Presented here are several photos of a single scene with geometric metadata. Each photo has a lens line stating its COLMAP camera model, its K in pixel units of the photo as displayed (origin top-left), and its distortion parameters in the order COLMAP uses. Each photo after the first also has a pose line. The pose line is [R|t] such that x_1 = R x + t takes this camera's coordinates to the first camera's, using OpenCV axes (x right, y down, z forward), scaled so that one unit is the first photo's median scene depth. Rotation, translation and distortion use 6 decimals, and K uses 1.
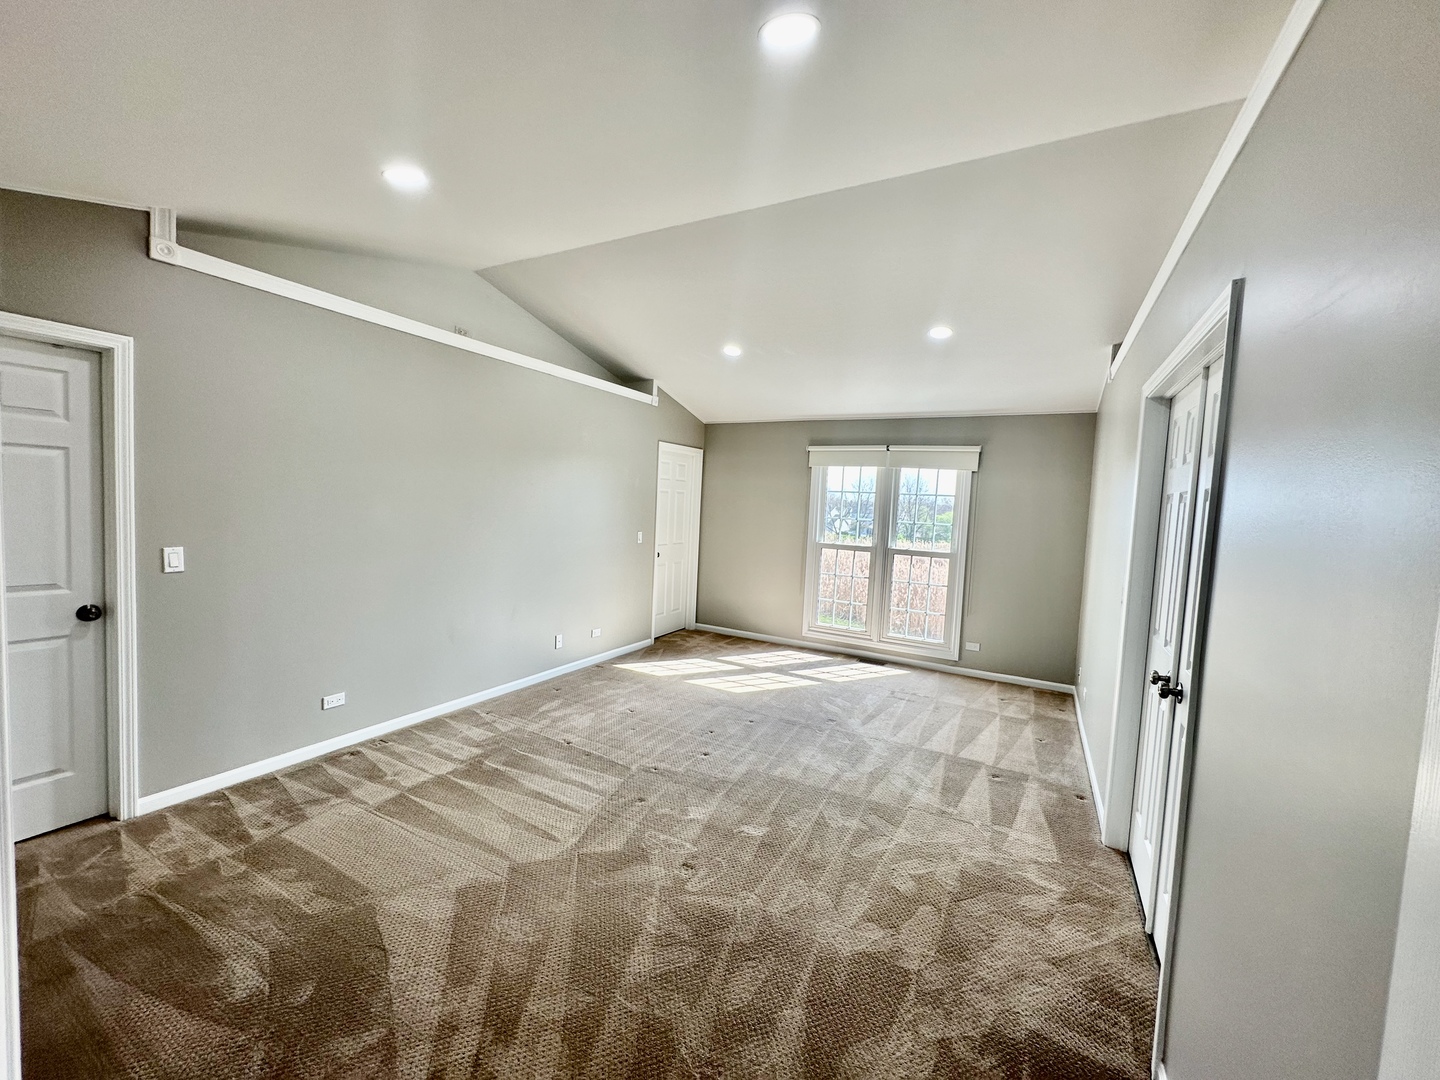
lens RADIAL K [[575.9, 0, 720.0], [0, 575.9, 540.0], [0, 0, 1]] dist [-0.001650, 0.000748]
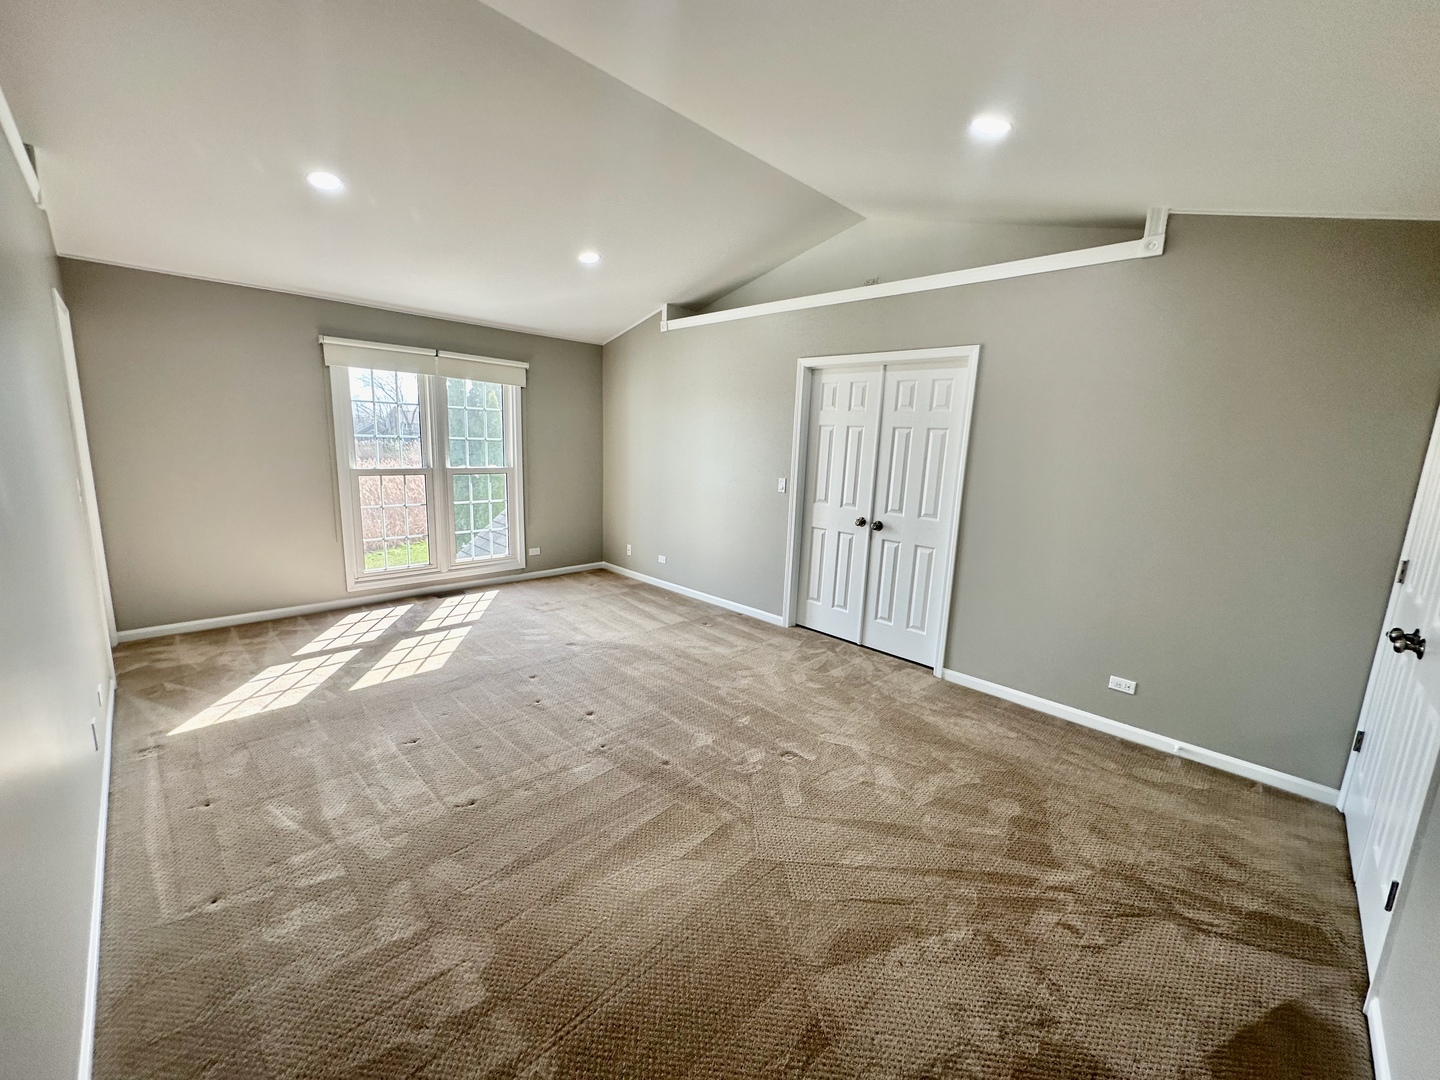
lens RADIAL K [[571.1, 0, 720.0], [0, 571.1, 540.0], [0, 0, 1]] dist [0.000698, -0.000068]
pose [[0.281027, -0.205479, 0.937445, -0.505841], [0.035688, 0.978372, 0.203751, -0.048578], [-0.959036, -0.023804, 0.282282, 0.371331]]
